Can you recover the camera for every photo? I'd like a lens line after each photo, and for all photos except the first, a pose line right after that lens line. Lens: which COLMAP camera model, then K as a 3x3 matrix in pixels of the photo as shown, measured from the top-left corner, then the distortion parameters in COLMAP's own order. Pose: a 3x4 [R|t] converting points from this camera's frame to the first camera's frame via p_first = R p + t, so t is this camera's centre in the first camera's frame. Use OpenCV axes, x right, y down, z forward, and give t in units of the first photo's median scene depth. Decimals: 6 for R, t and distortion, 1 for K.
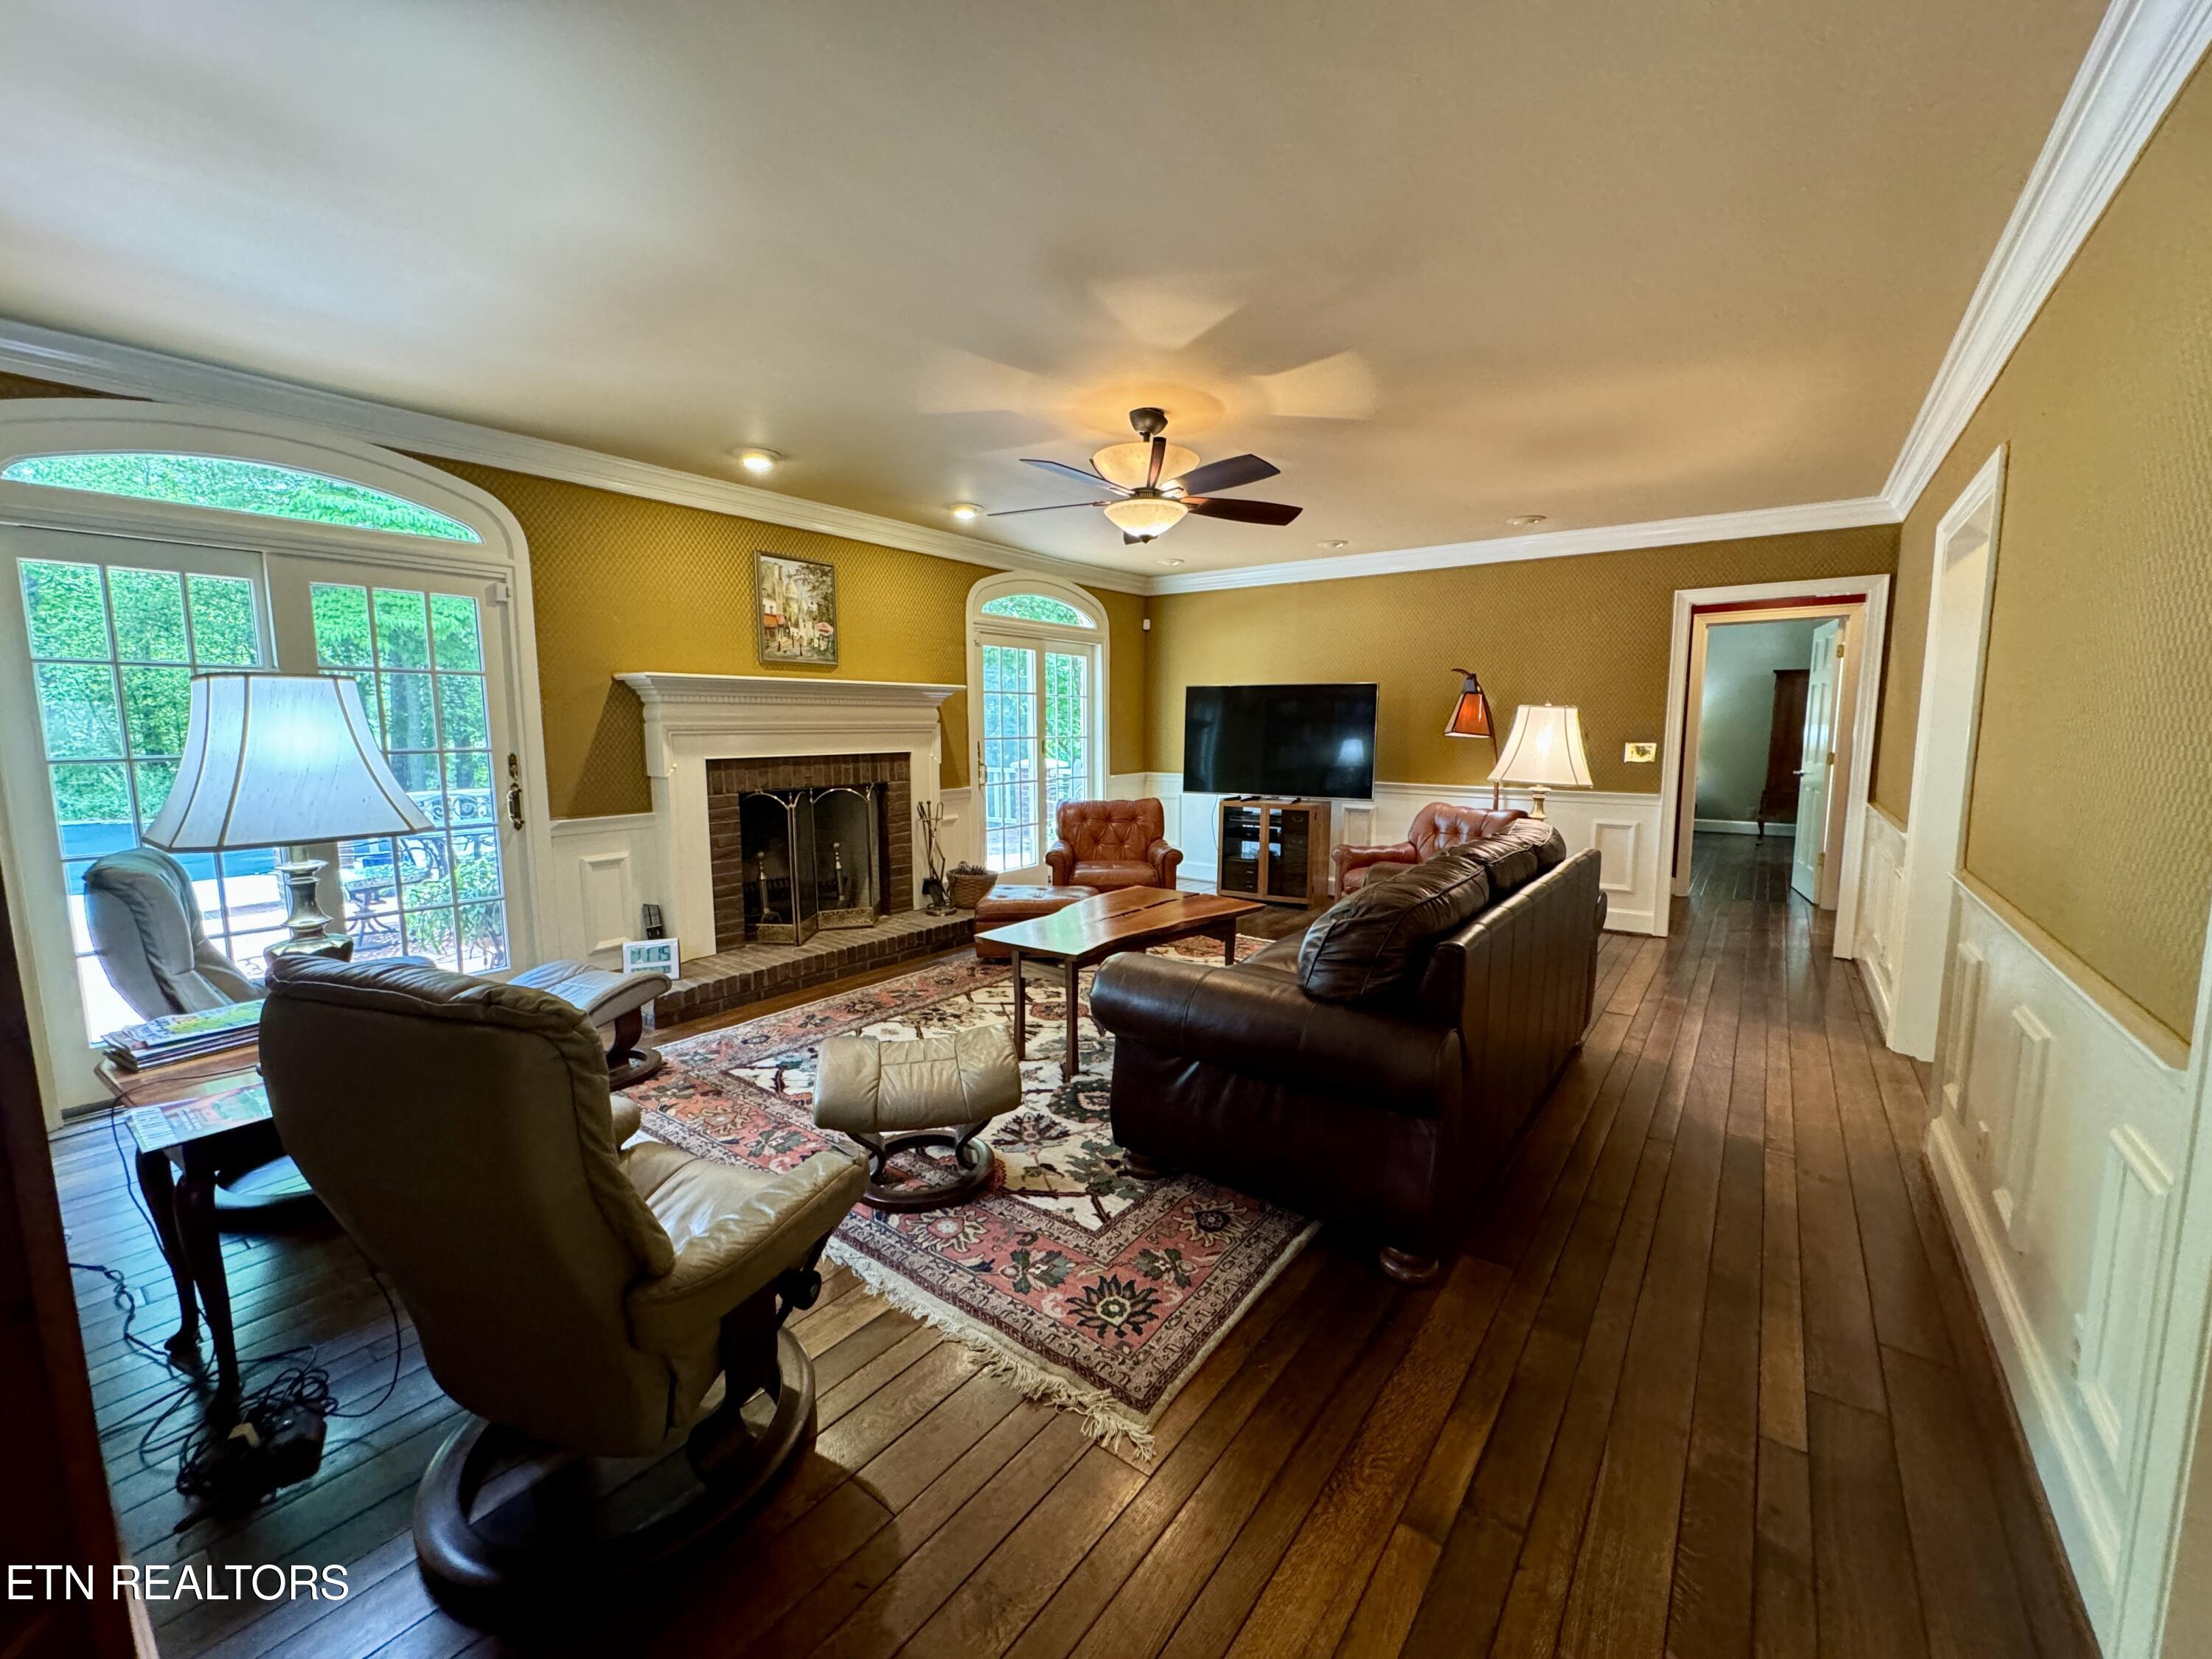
lens RADIAL K [[885.2, 0, 1106.0], [0, 885.2, 829.5], [0, 0, 1]] dist [-0.000914, 0.000240]
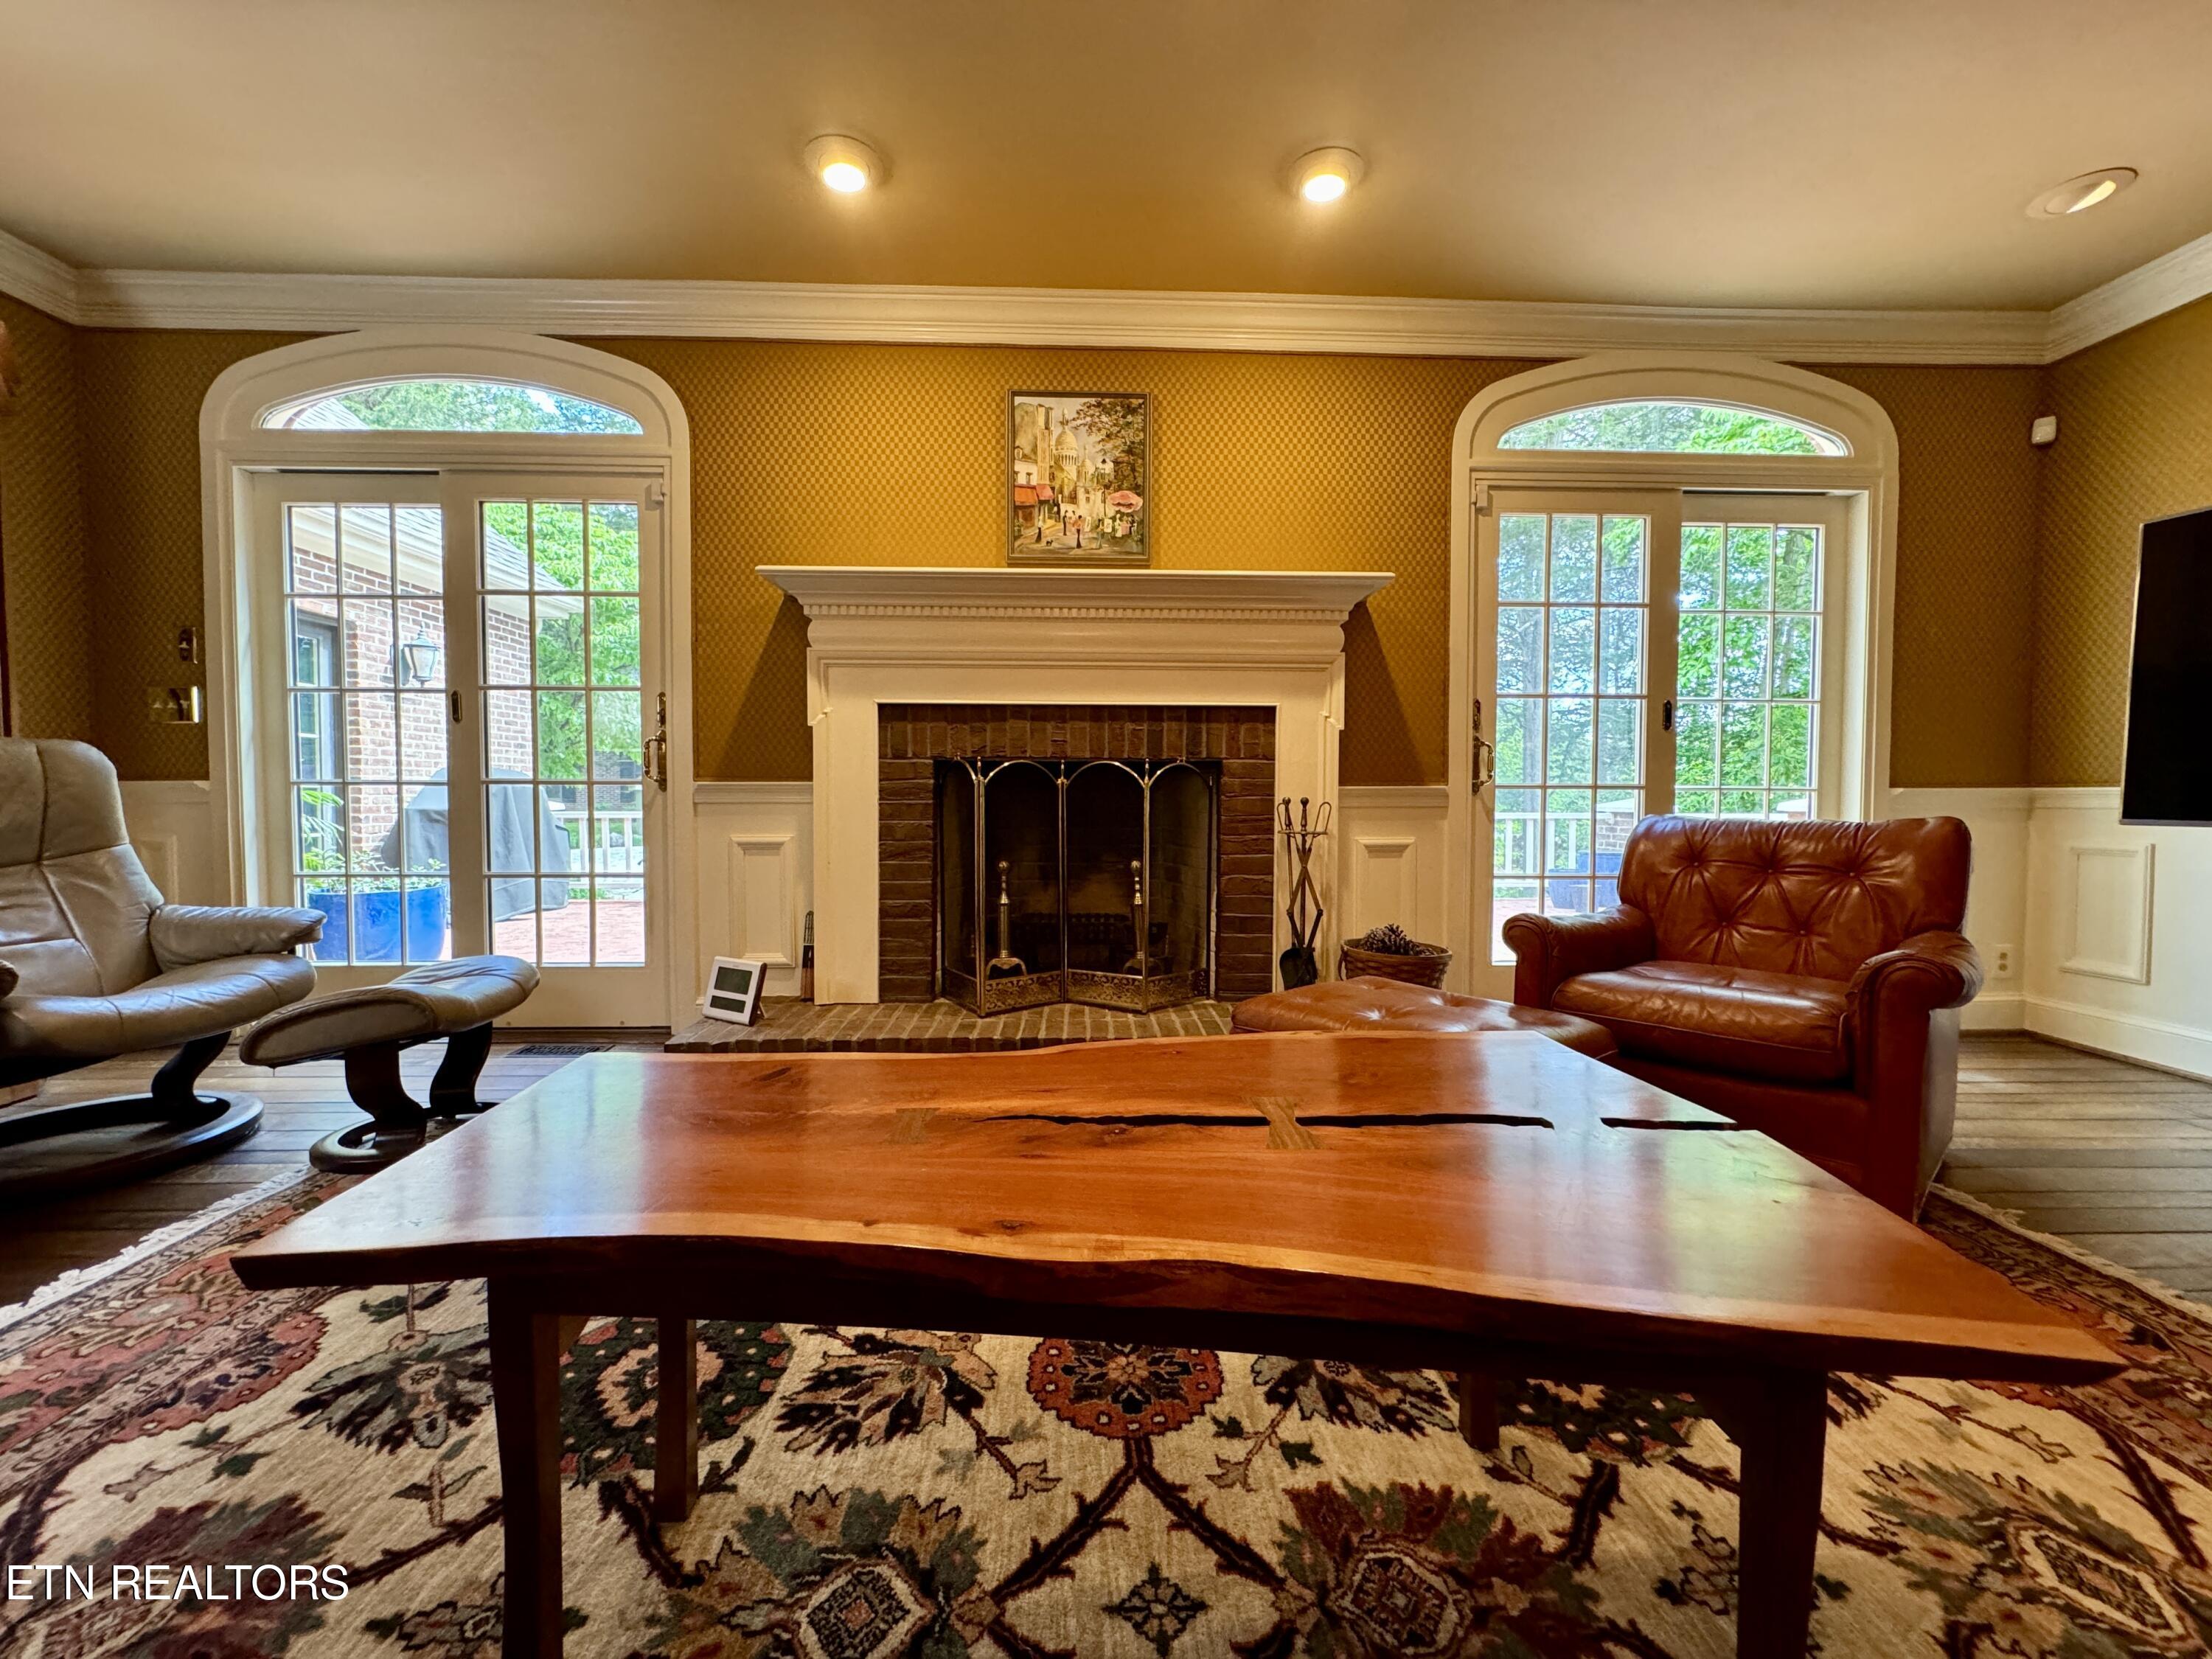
lens RADIAL K [[885.2, 0, 1106.0], [0, 885.2, 829.5], [0, 0, 1]] dist [-0.000914, 0.000240]
pose [[0.634529, 0.029876, -0.772322, 0.152046], [-0.094384, 0.994769, -0.039063, 0.021375], [0.767115, 0.097681, 0.634030, 0.654088]]
